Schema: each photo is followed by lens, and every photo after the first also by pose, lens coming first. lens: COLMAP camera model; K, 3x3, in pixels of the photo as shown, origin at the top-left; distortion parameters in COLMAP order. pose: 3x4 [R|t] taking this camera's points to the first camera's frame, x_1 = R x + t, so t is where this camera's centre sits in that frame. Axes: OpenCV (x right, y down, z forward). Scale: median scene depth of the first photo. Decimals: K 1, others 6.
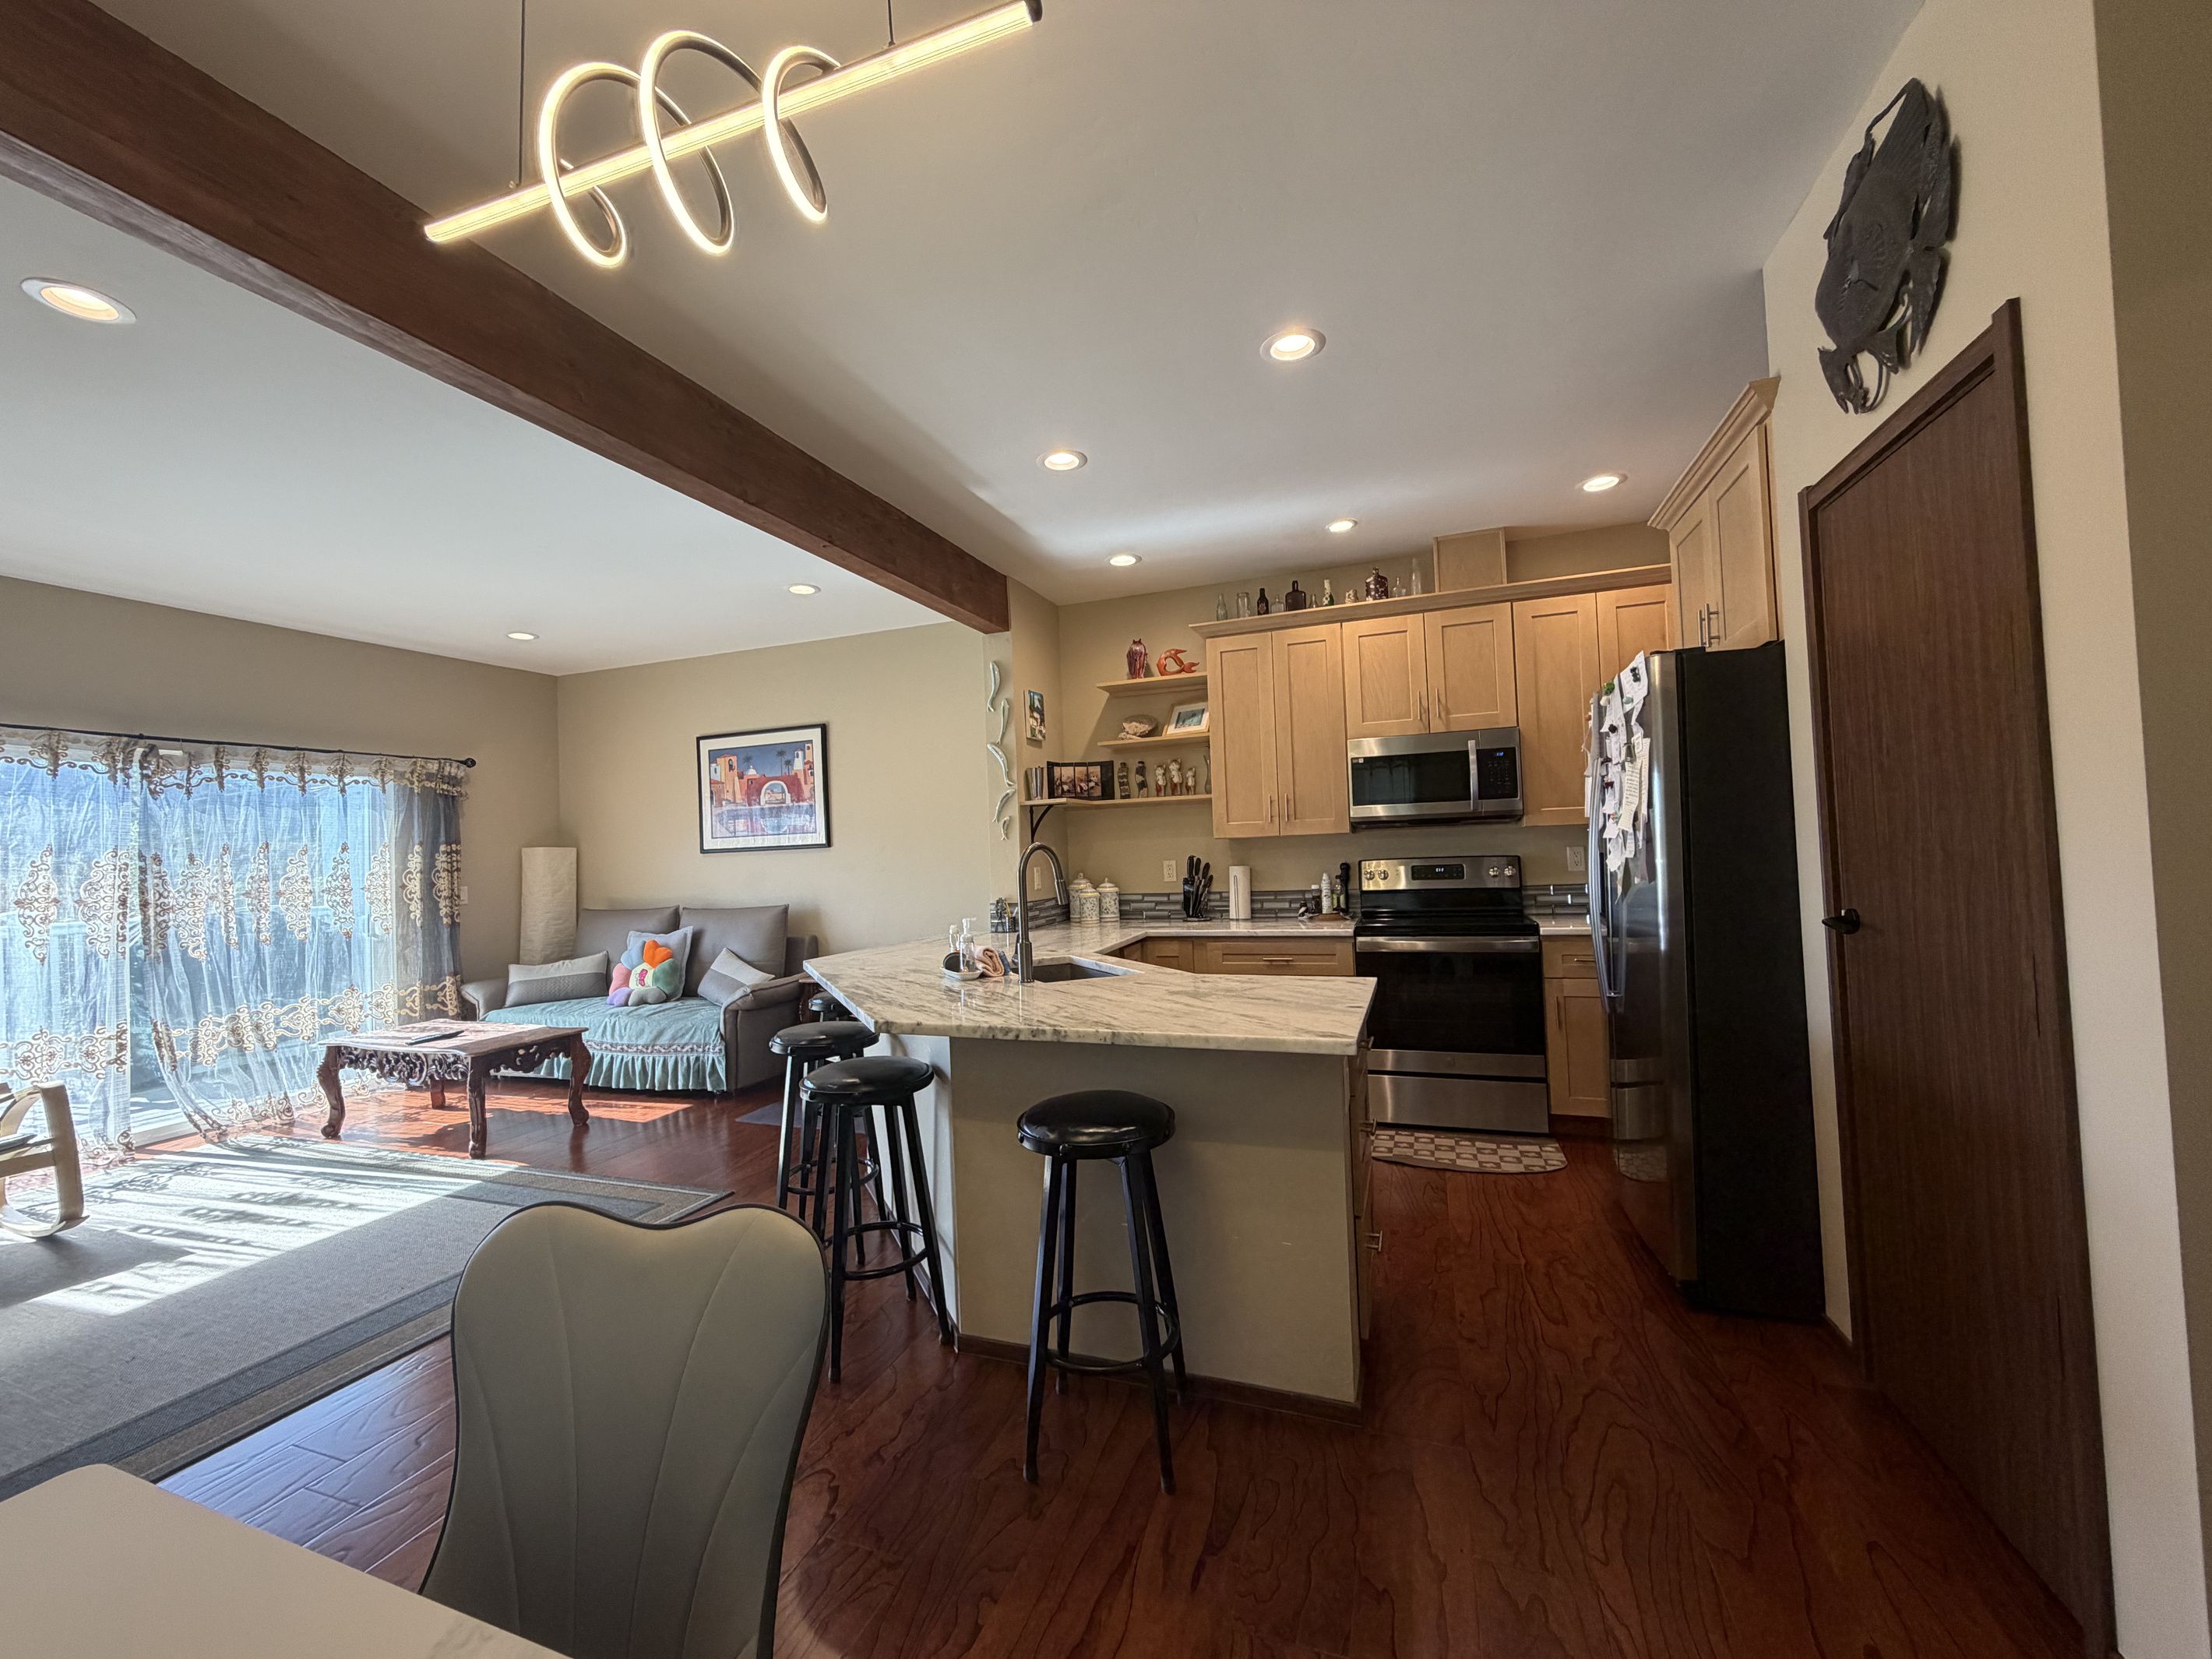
lens RADIAL K [[870.0, 0, 1098.4], [0, 870.0, 824.7], [0, 0, 1]] dist [-0.000643, 0.000603]
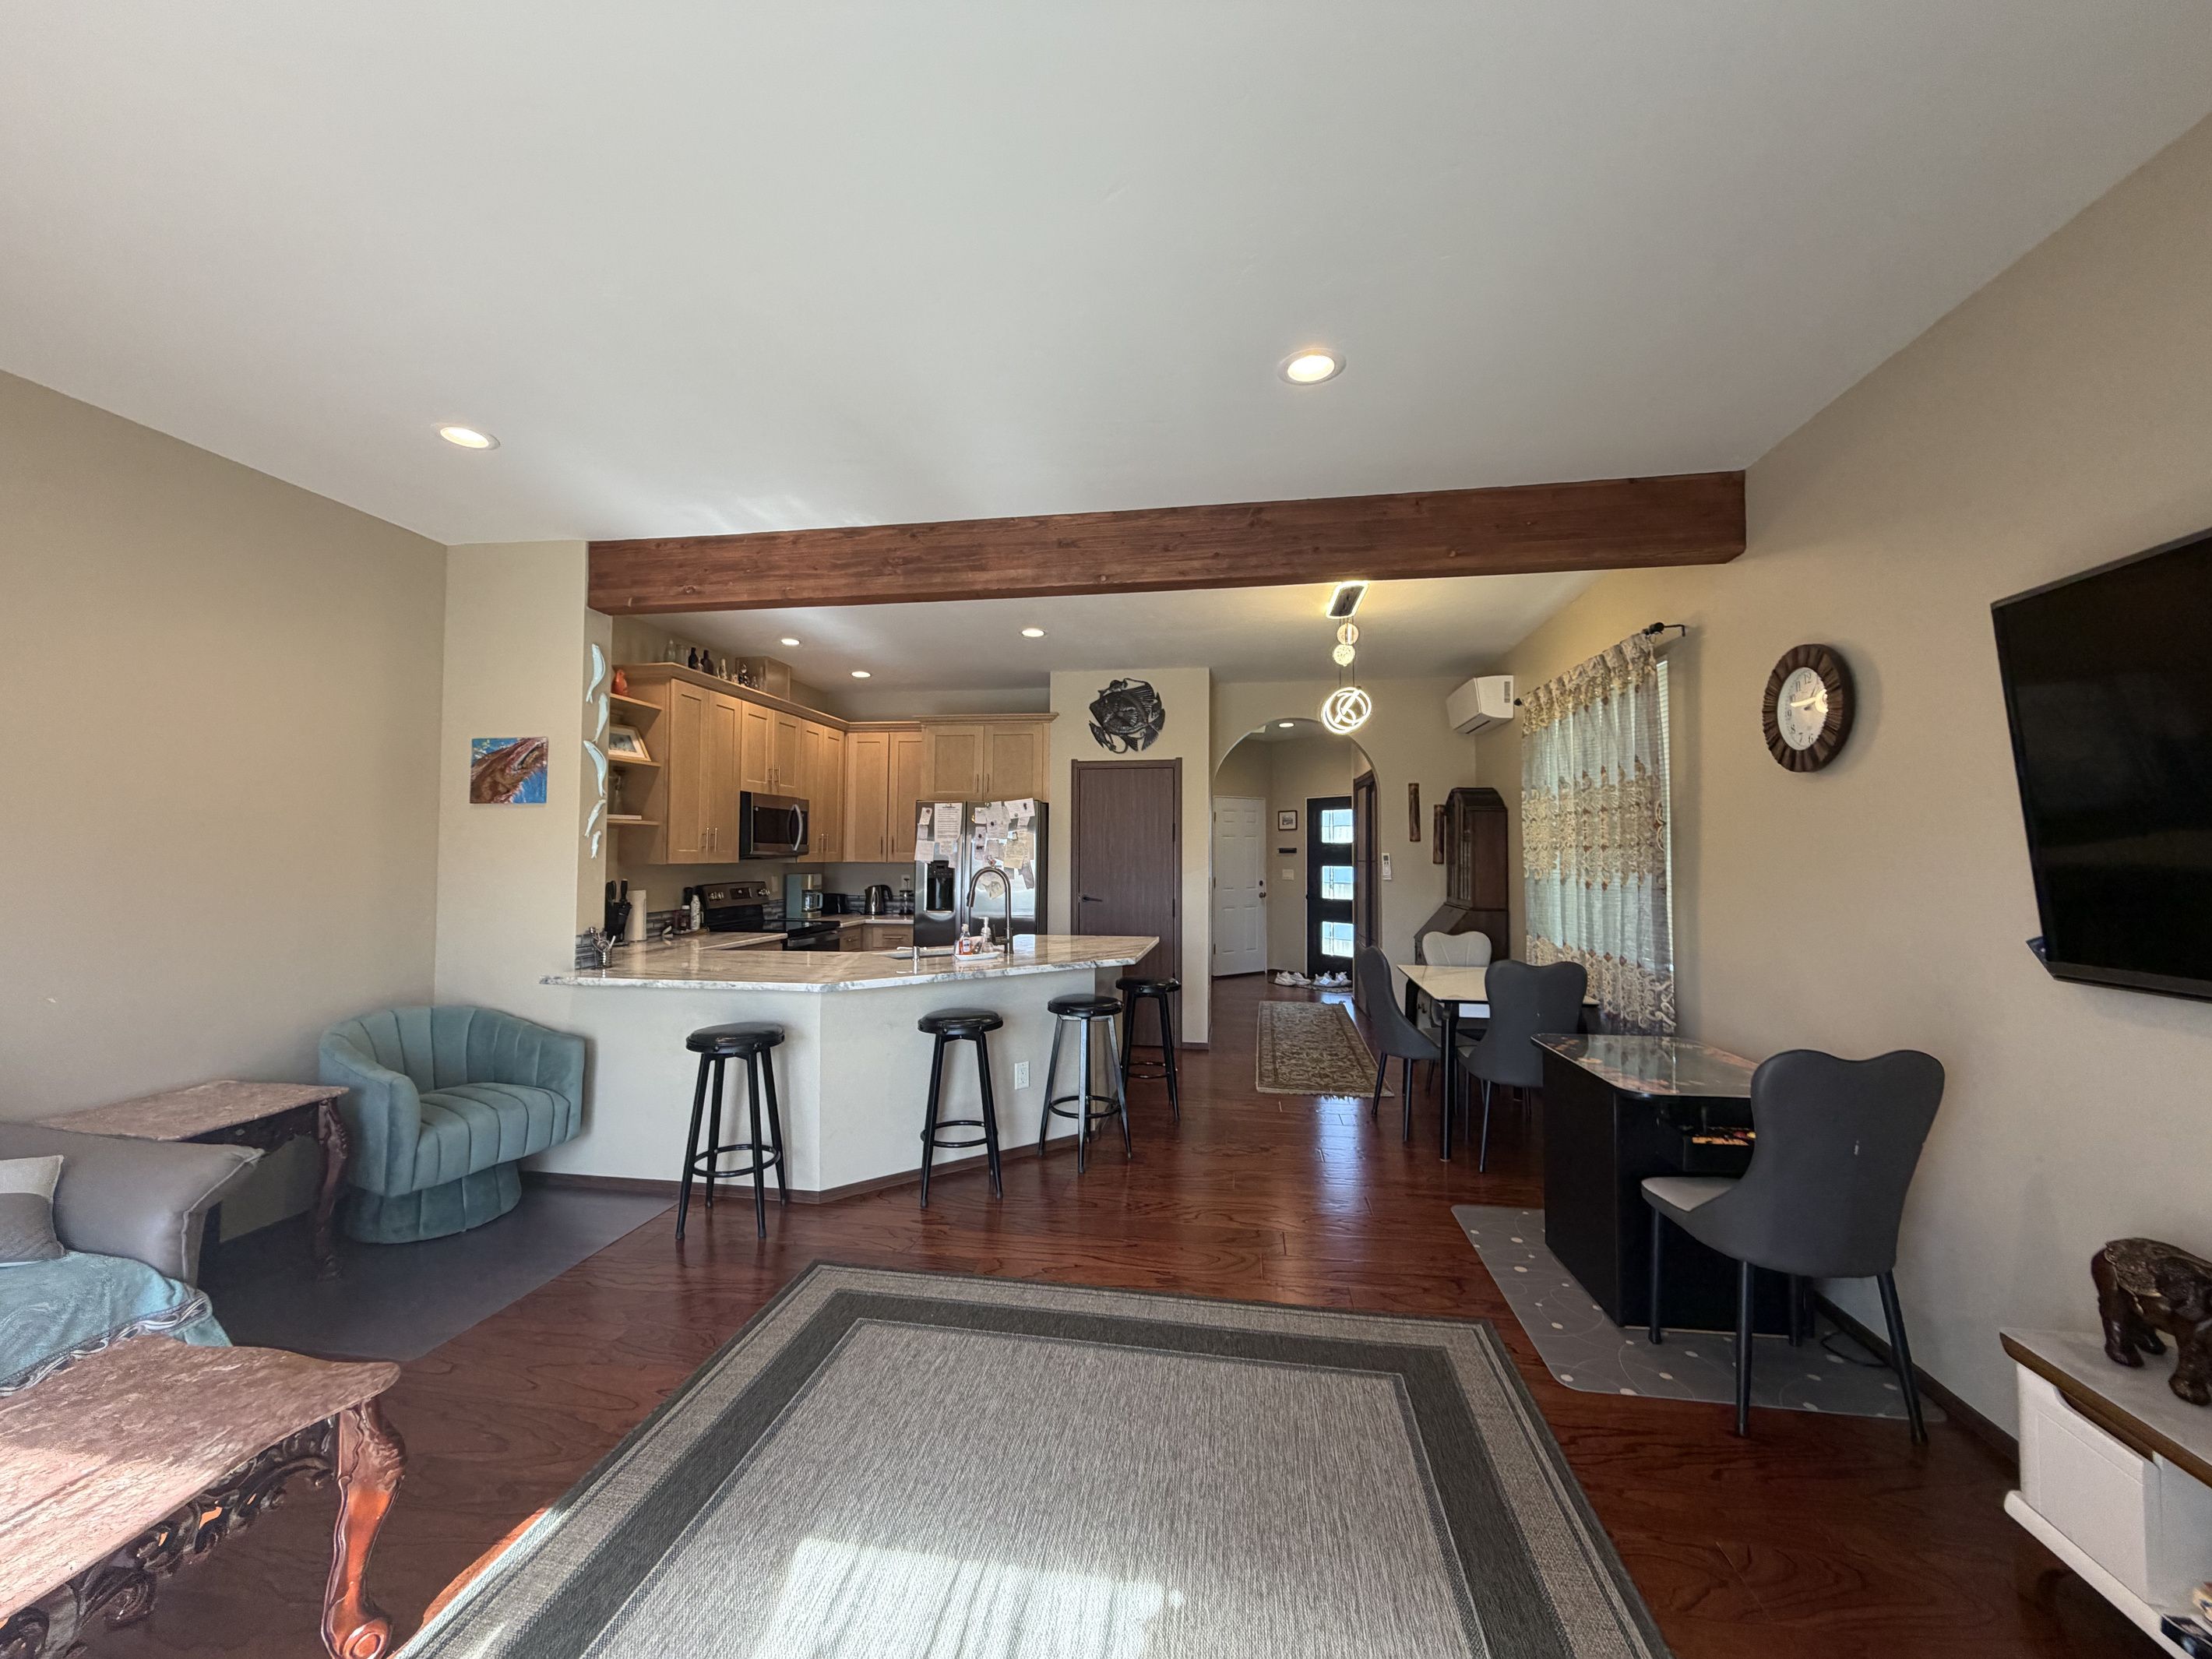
lens RADIAL K [[870.0, 0, 1098.4], [0, 870.0, 824.7], [0, 0, 1]] dist [-0.000643, 0.000603]
pose [[-0.203413, 0.063480, 0.977033, -1.099833], [-0.025122, 0.997229, -0.070023, 0.032883], [-0.978771, -0.038788, -0.201255, 0.747872]]
